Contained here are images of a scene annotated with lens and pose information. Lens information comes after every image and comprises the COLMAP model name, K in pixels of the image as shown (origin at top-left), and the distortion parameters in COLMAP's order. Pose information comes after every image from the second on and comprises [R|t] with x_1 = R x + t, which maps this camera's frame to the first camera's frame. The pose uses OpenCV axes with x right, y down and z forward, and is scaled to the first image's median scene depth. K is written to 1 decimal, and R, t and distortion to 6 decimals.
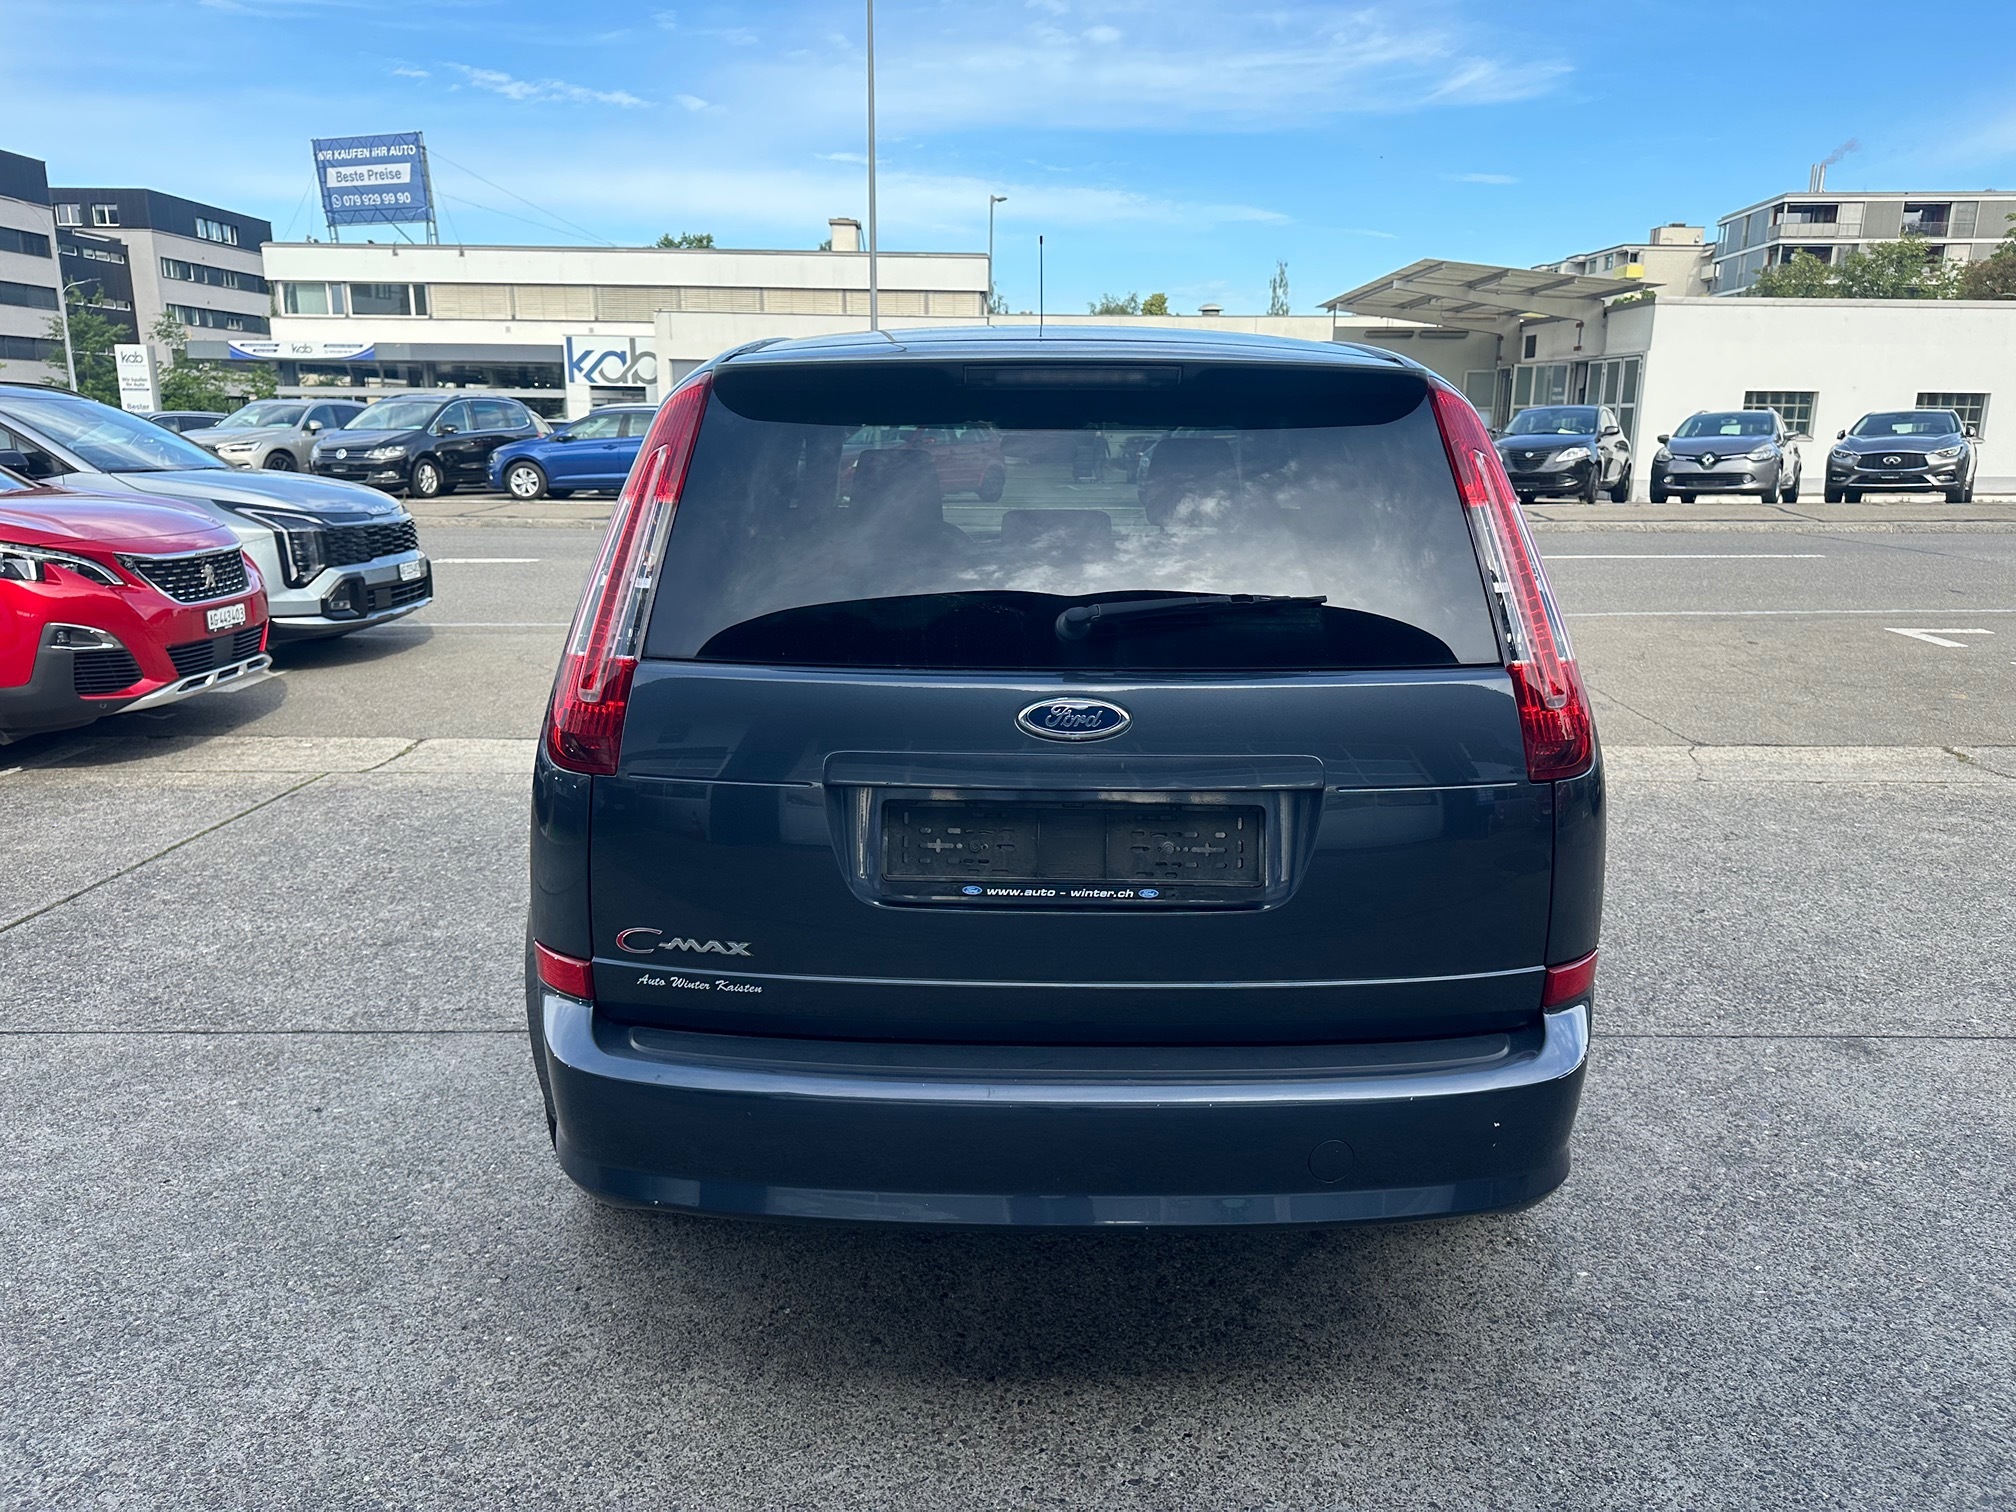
lens RADIAL K [[1422.8, 0, 996.8], [0, 1422.8, 762.8], [0, 0, 1]] dist [0.025303, -0.030664]
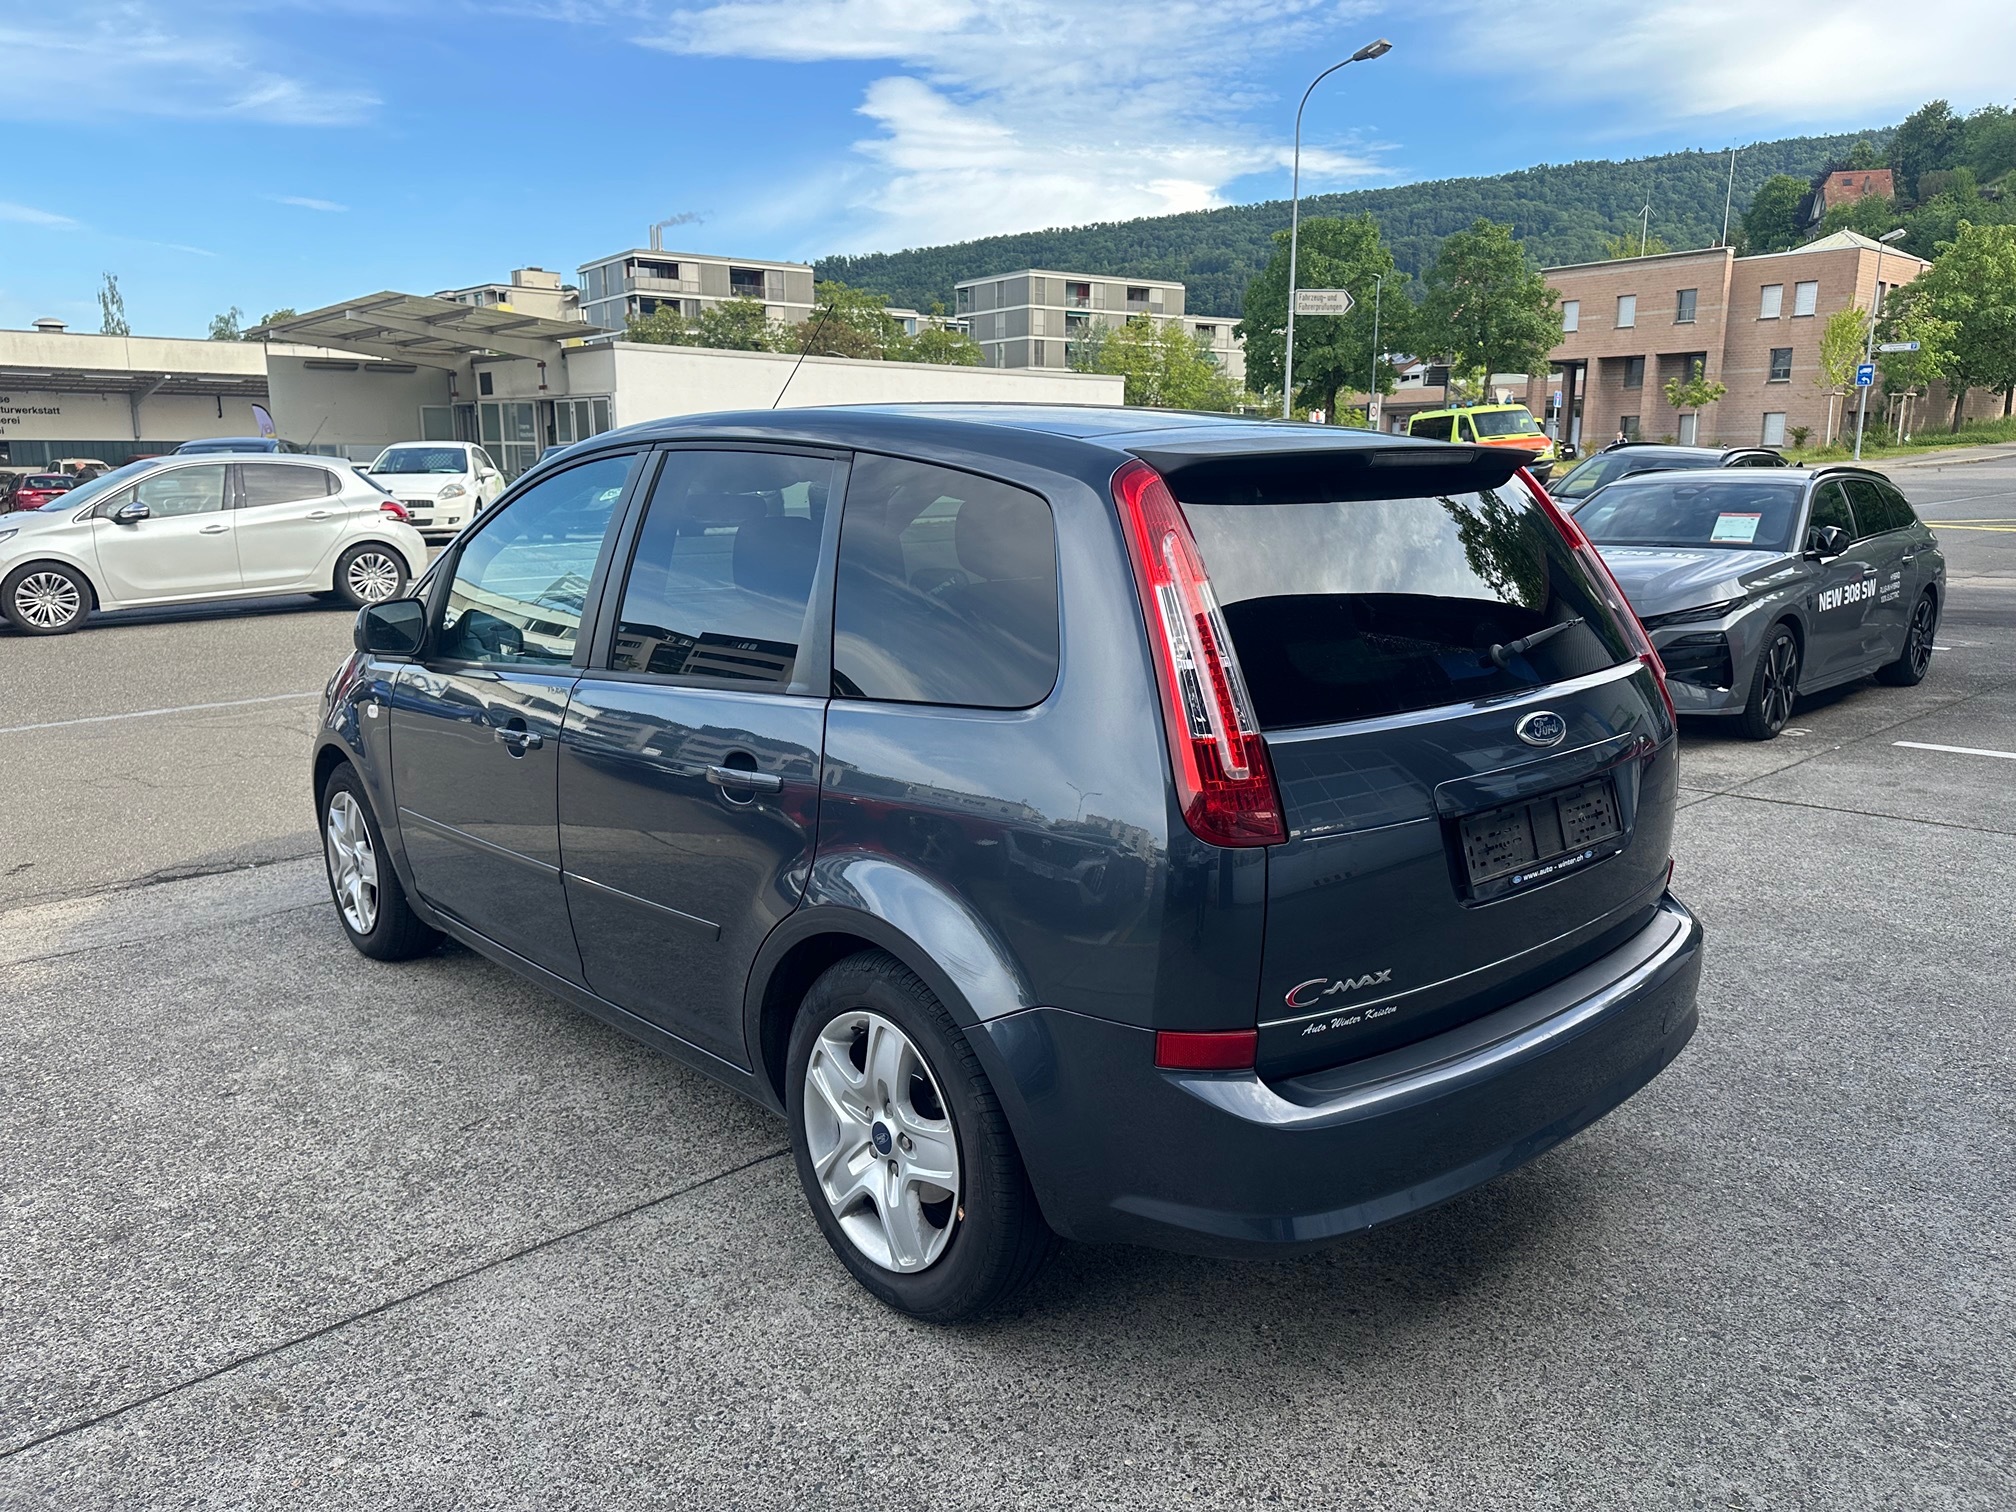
lens RADIAL K [[1422.8, 0, 1002.0], [0, 1422.8, 775.3], [0, 0, 1]] dist [0.025303, -0.030664]
pose [[0.738381, -0.154965, 0.656338, -0.040633], [0.163852, 0.985302, 0.048302, -0.004663], [-0.654176, 0.071877, 0.752919, 0.012611]]
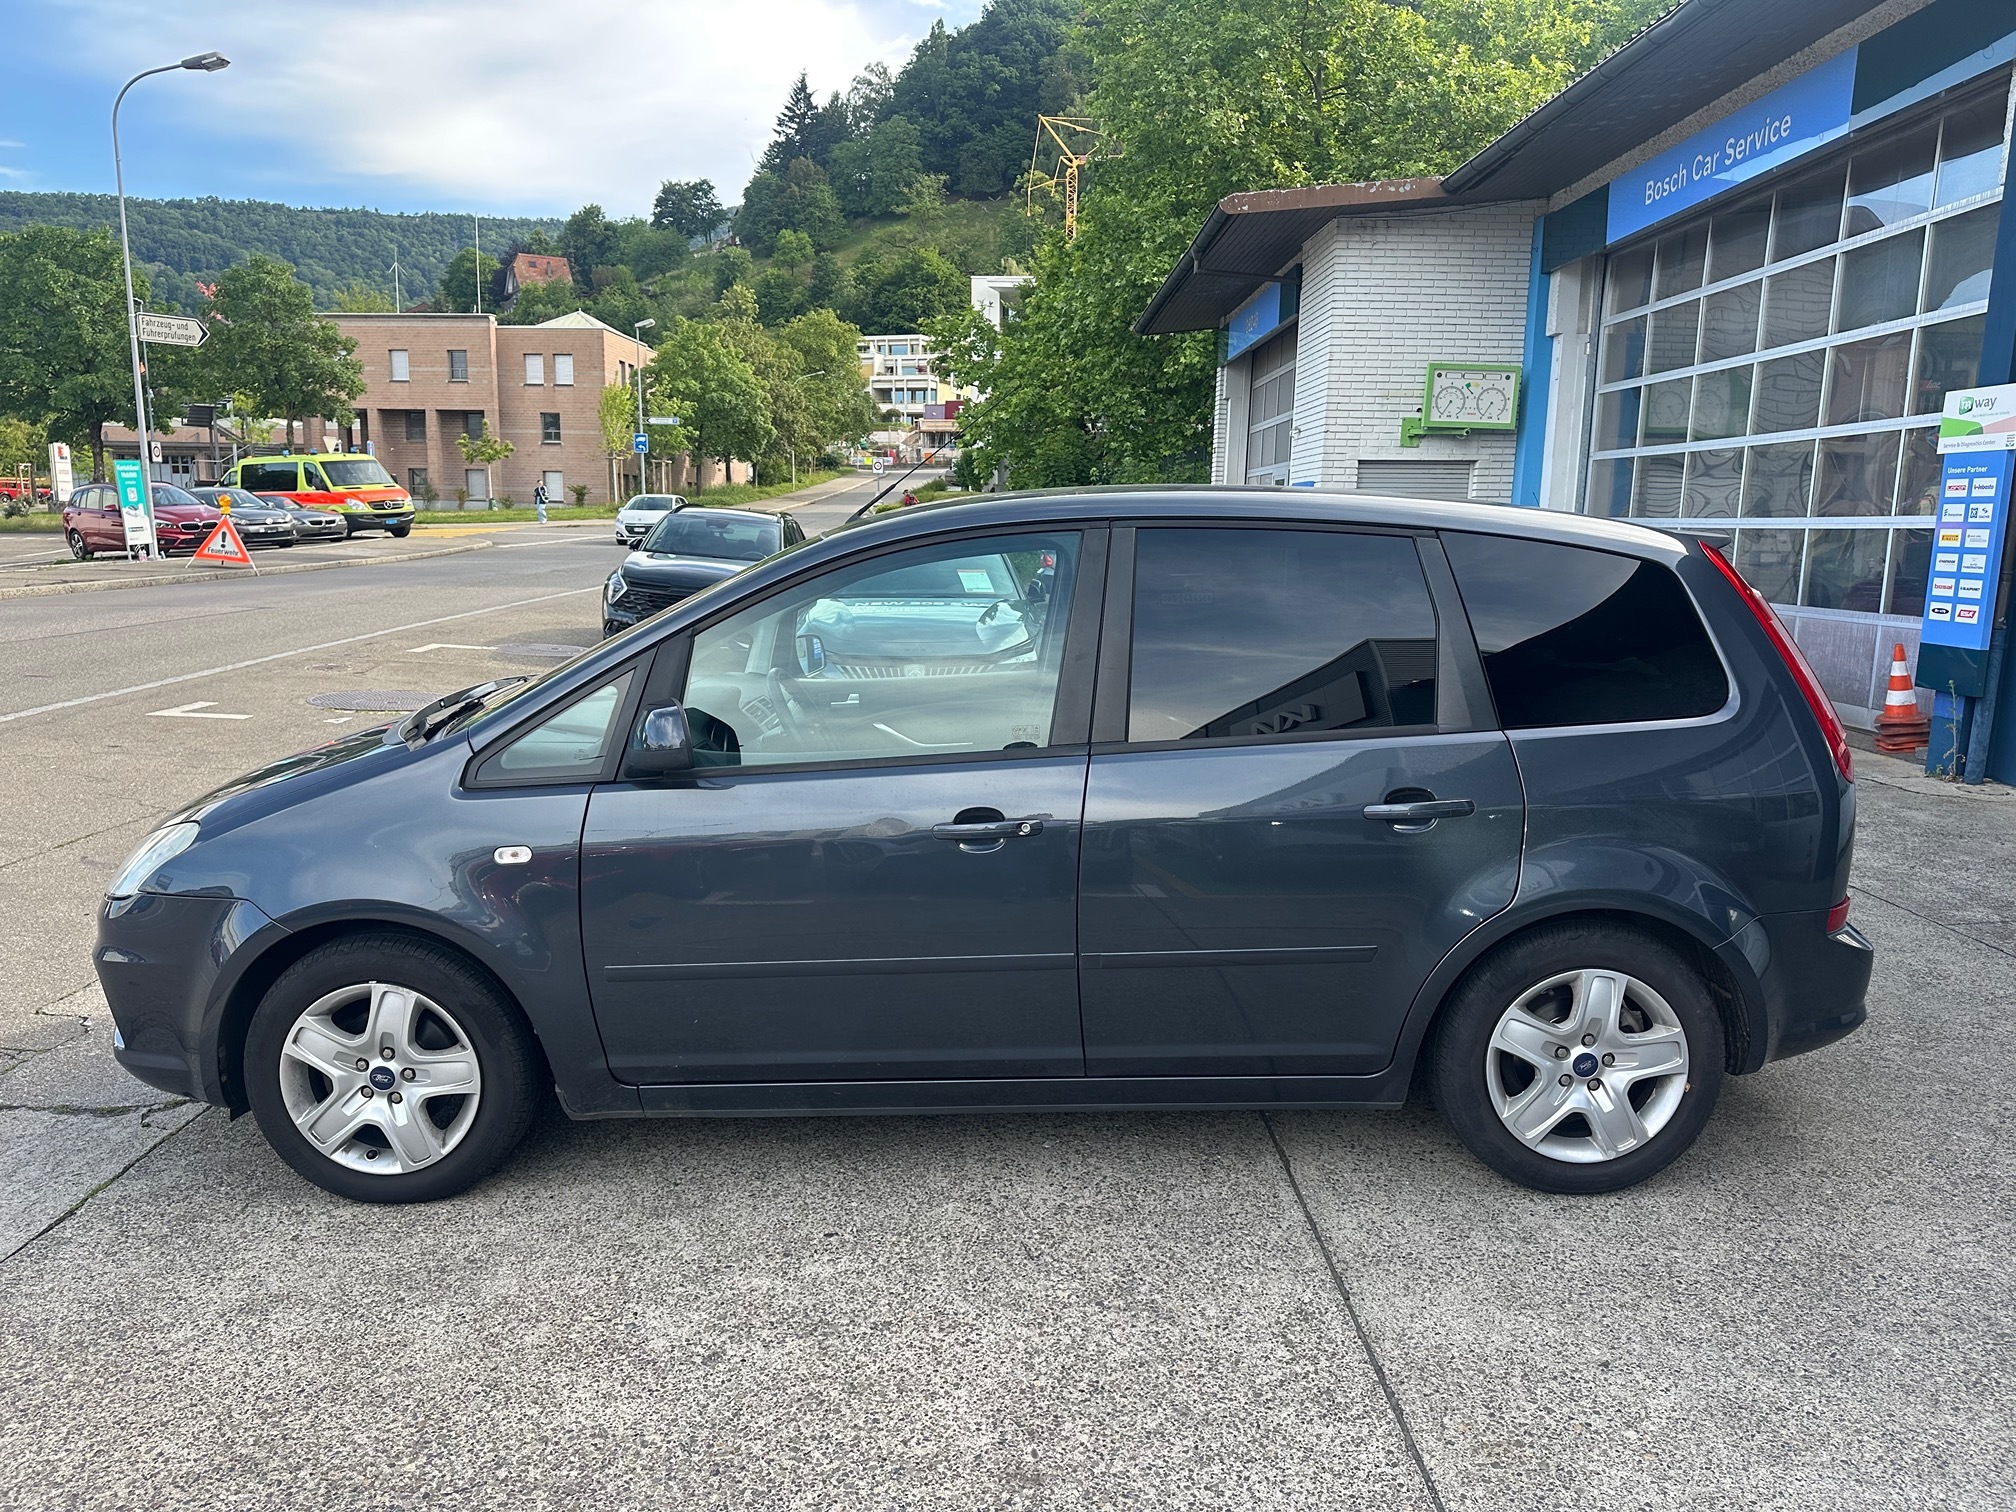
lens RADIAL K [[1422.8, 0, 1020.1], [0, 1422.8, 784.9], [0, 0, 1]] dist [0.025303, -0.030664]
pose [[-0.013452, -0.191265, 0.981446, -0.071247], [0.215424, 0.957931, 0.189635, -0.019129], [-0.976428, 0.213978, 0.028317, 0.069692]]
